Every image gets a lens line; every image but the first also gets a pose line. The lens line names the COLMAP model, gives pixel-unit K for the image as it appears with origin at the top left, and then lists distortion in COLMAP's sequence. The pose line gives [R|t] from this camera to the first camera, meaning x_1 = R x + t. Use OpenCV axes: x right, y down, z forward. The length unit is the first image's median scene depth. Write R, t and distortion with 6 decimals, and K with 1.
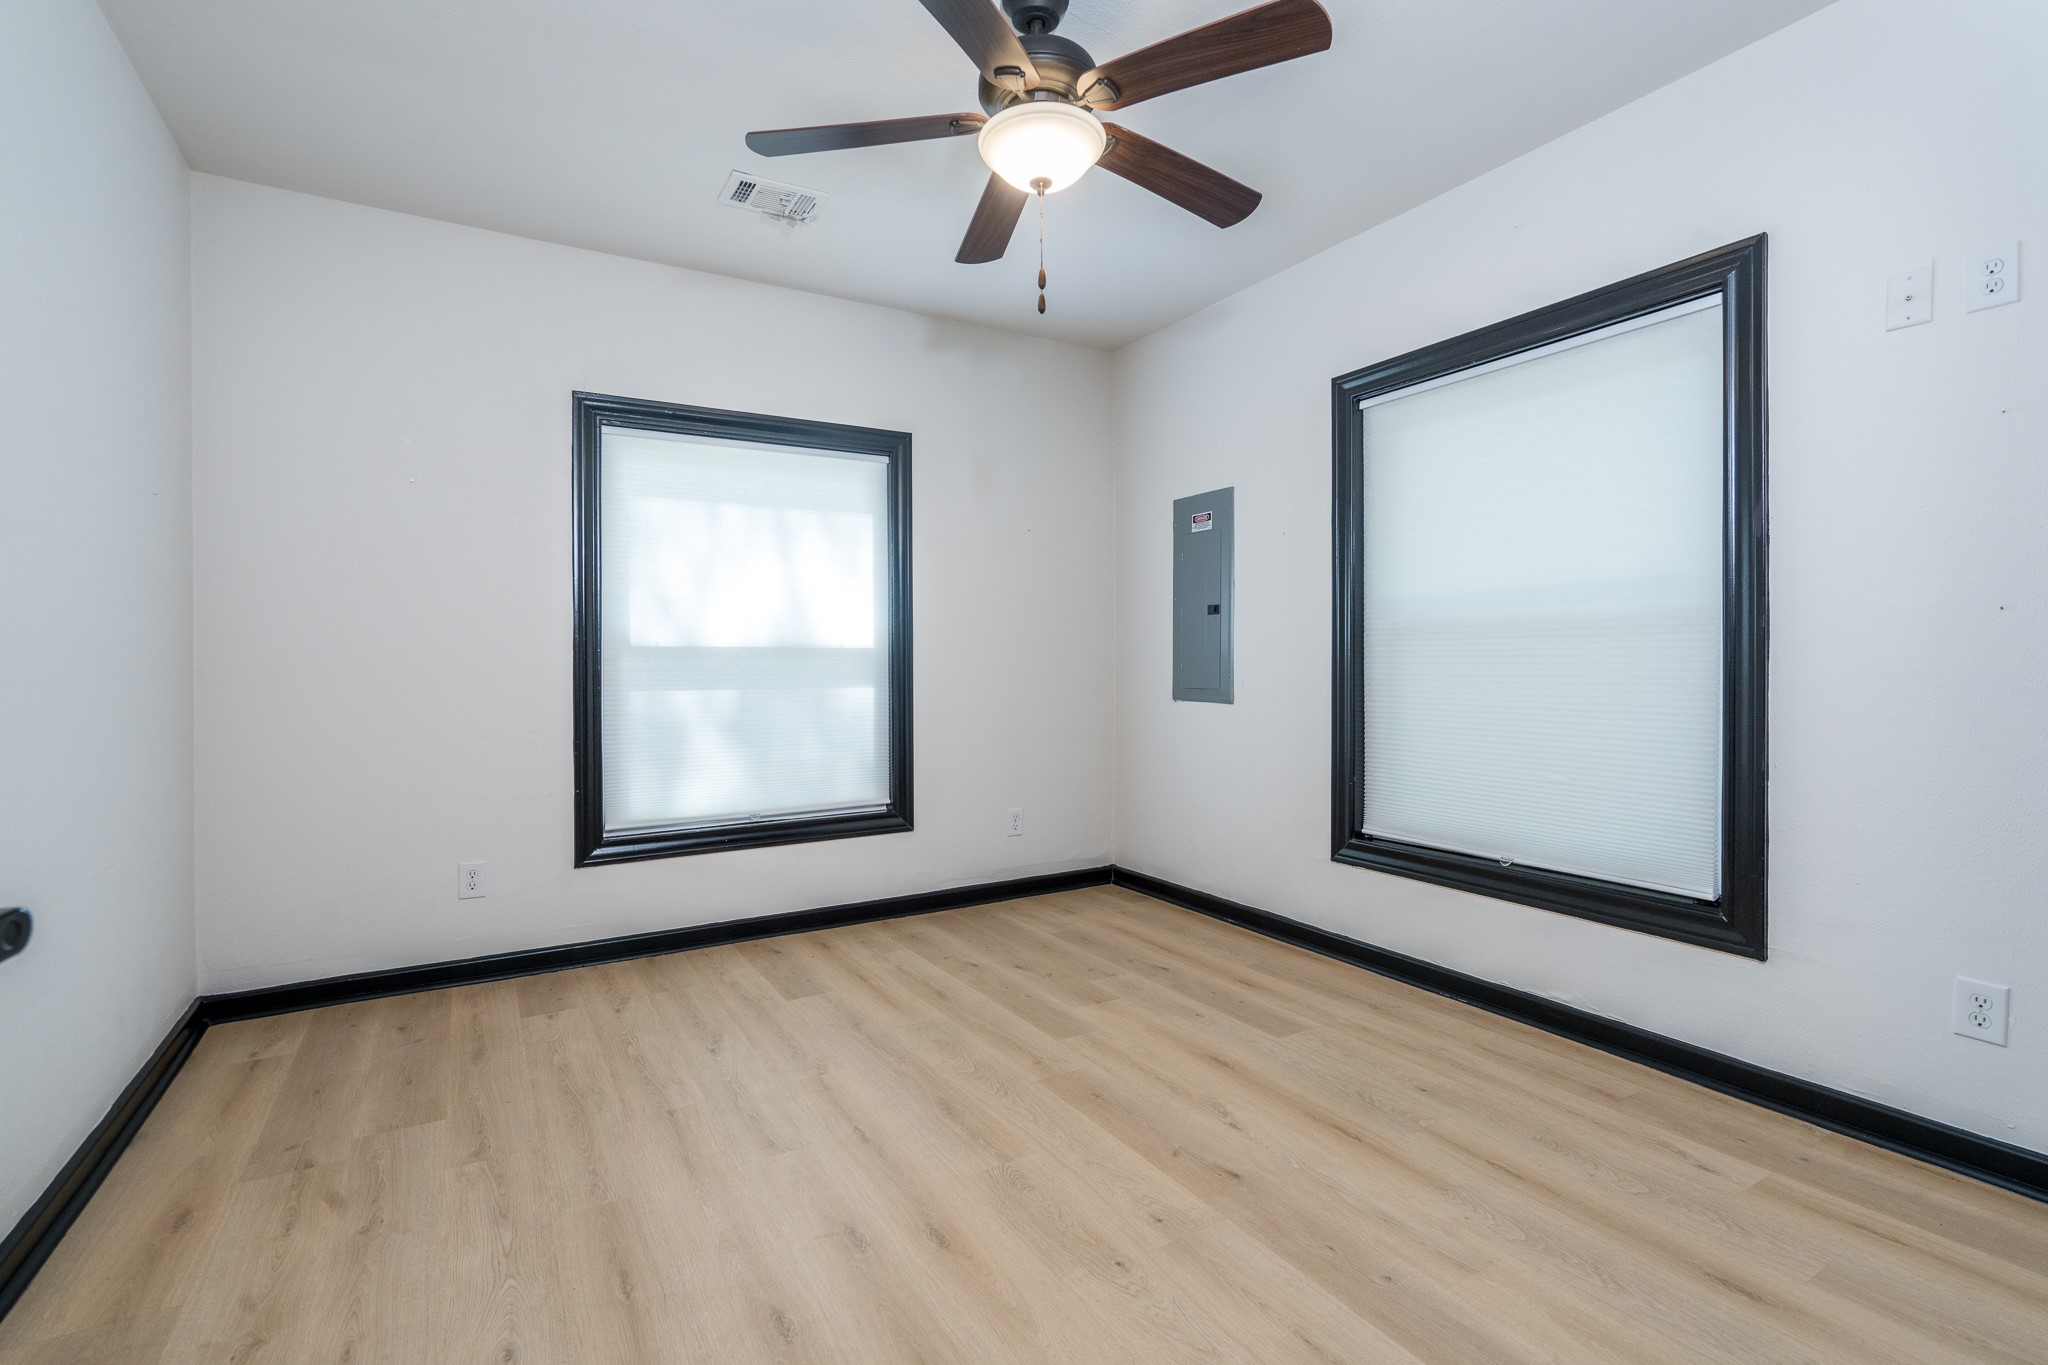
lens RADIAL K [[948.8, 0, 1066.5], [0, 948.8, 680.3], [0, 0, 1]] dist [-0.000231, 0.000341]
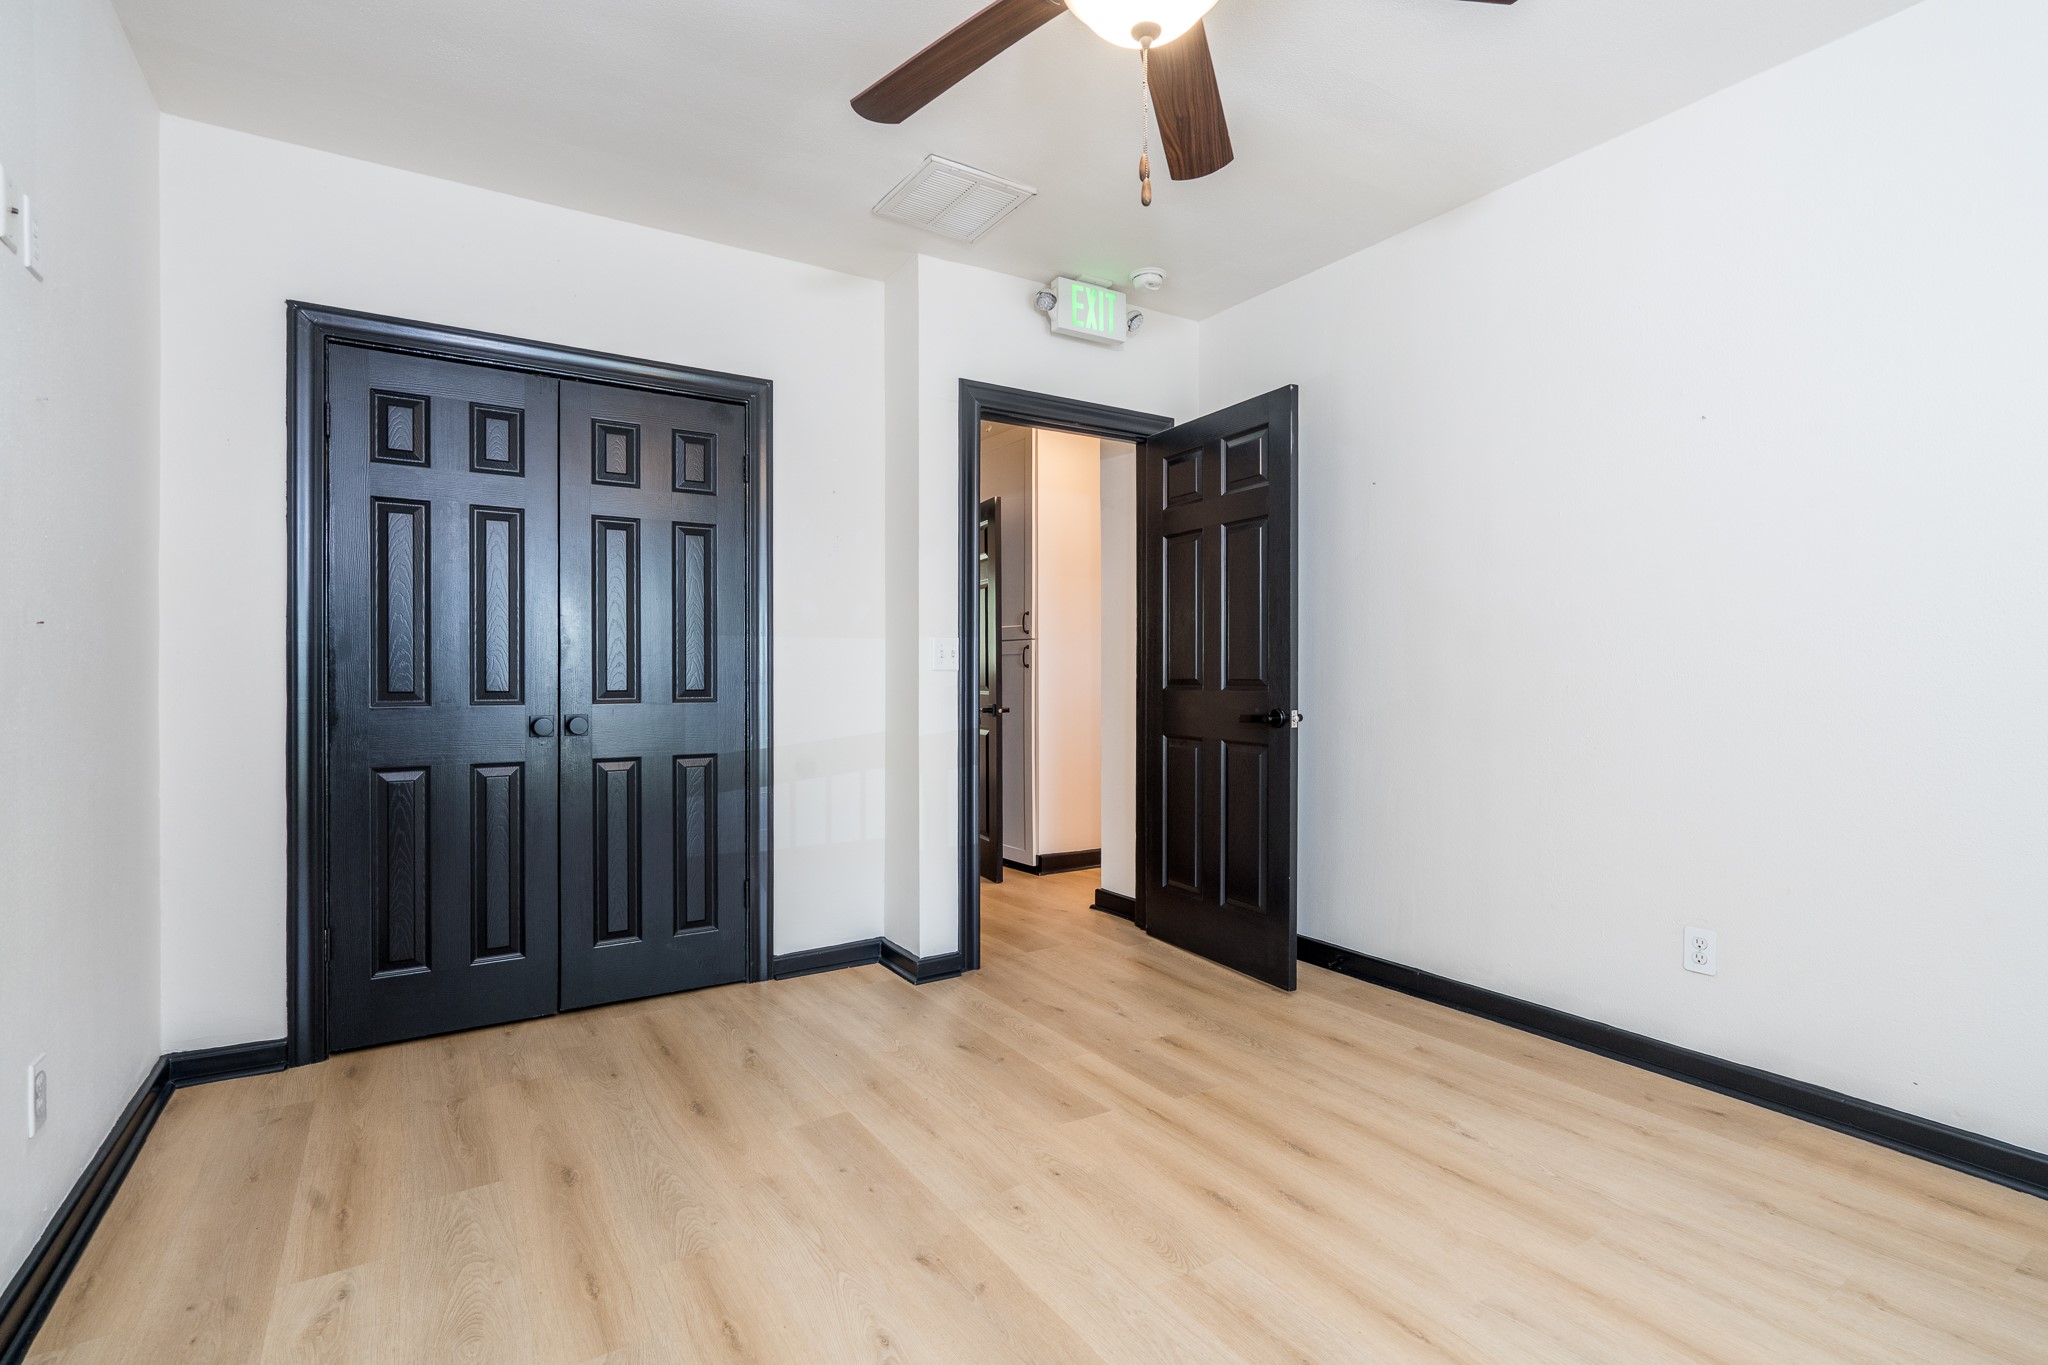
lens RADIAL K [[942.0, 0, 1025.6], [0, 942.0, 669.1], [0, 0, 1]] dist [-0.000308, 0.000359]
pose [[-0.999963, 0.008393, 0.001868, 0.058084], [0.008418, 0.999865, 0.014116, -0.029588], [-0.001749, 0.014131, -0.999899, 1.454957]]
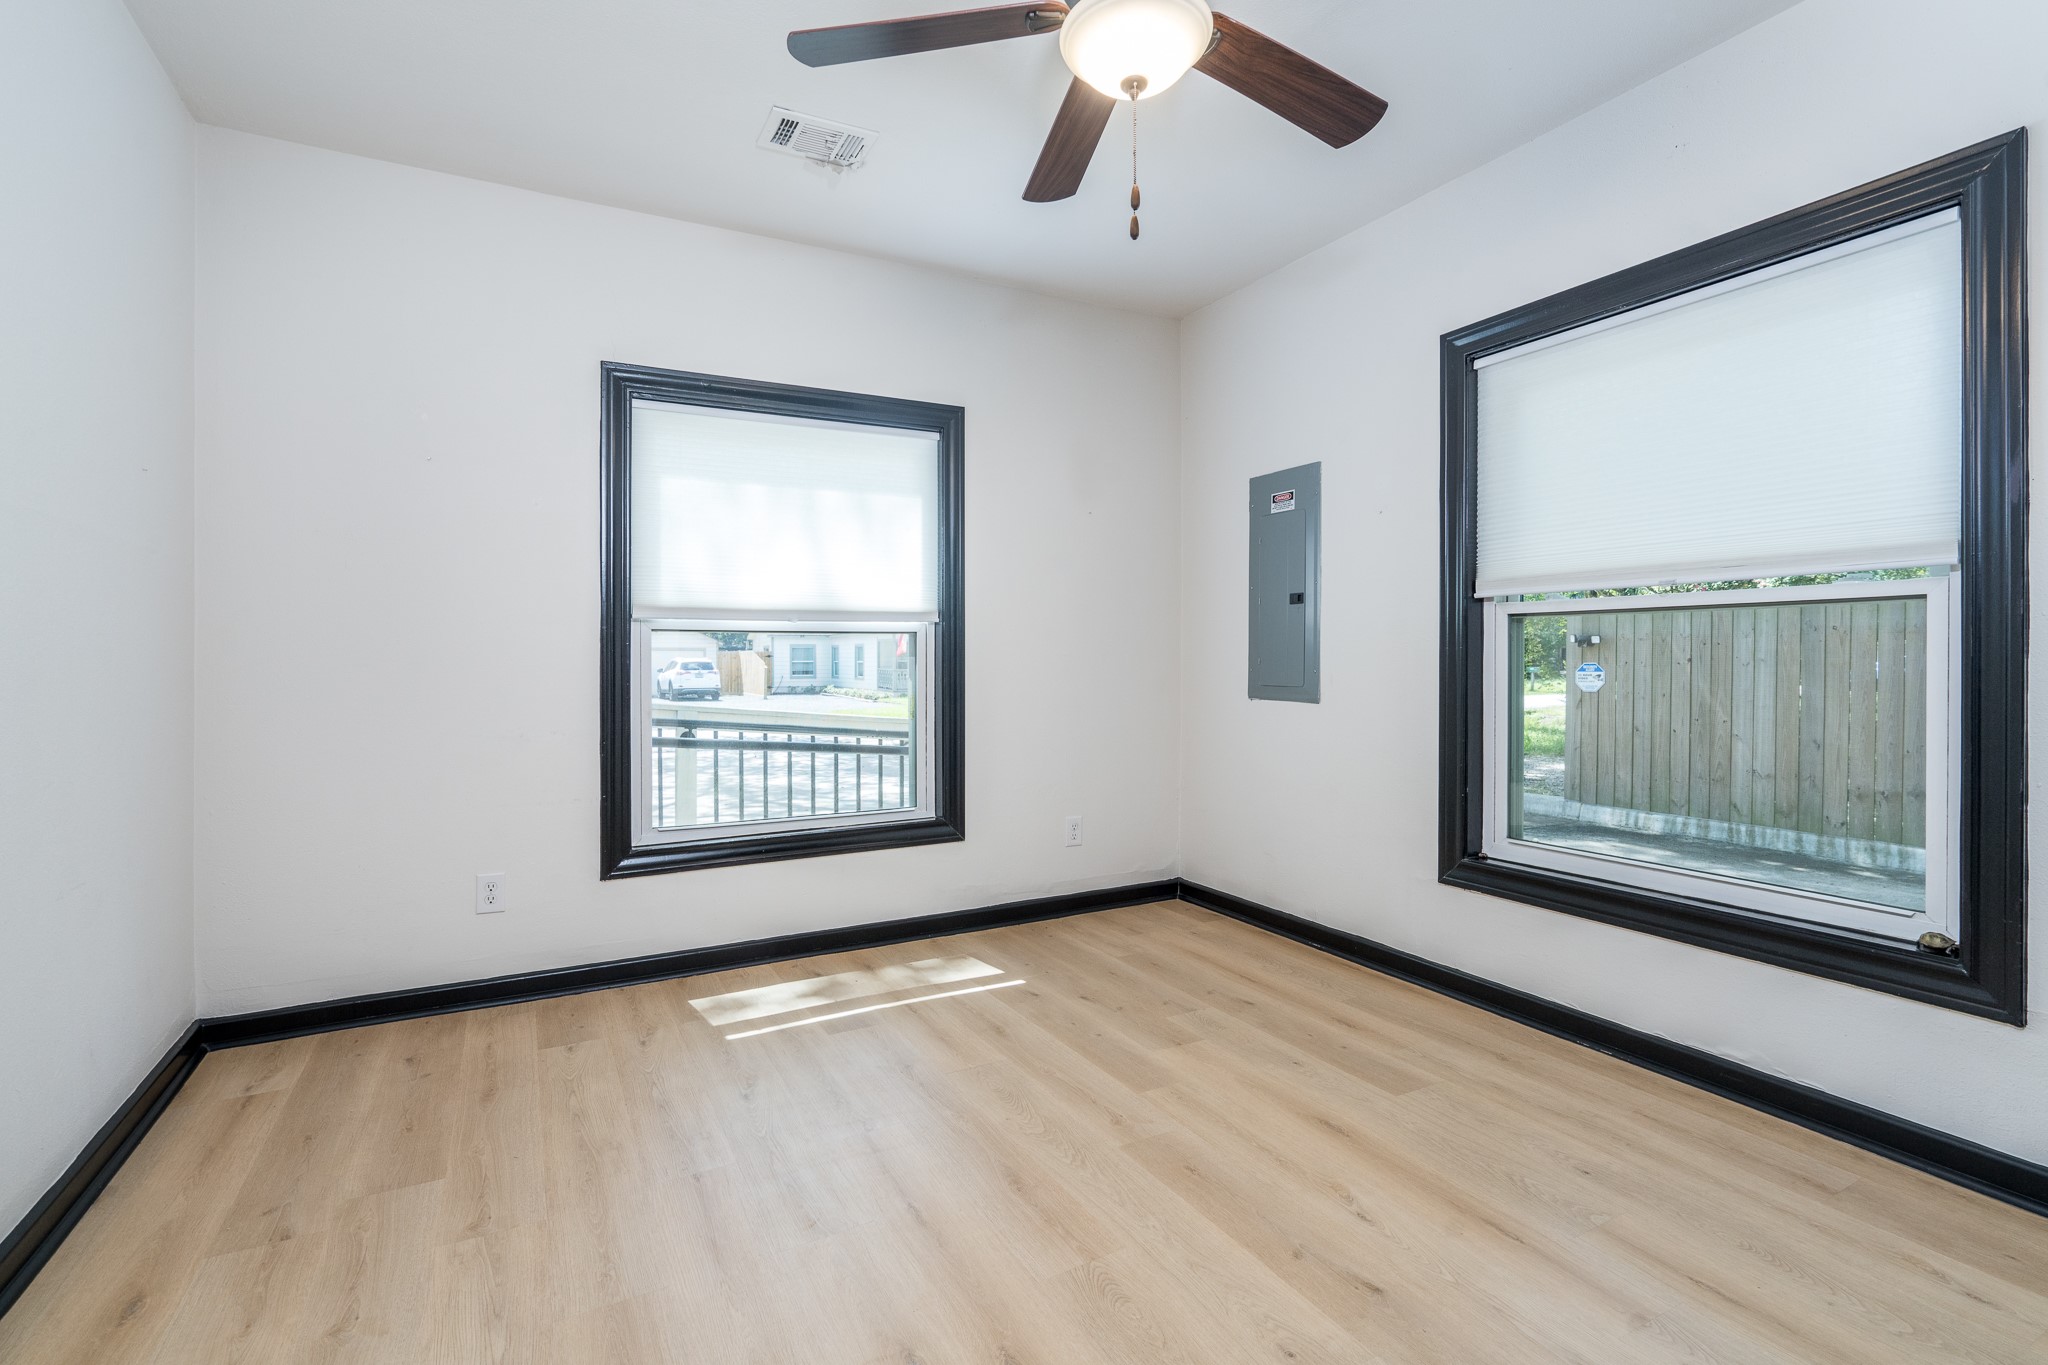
lens RADIAL K [[951.2, 0, 1053.3], [0, 951.2, 666.8], [0, 0, 1]] dist [0.000505, -0.000130]
pose [[0.998646, 0.001712, -0.051997, -0.043591], [-0.002174, 0.999959, -0.008822, -0.001883], [0.051980, 0.008923, 0.998608, 0.131868]]
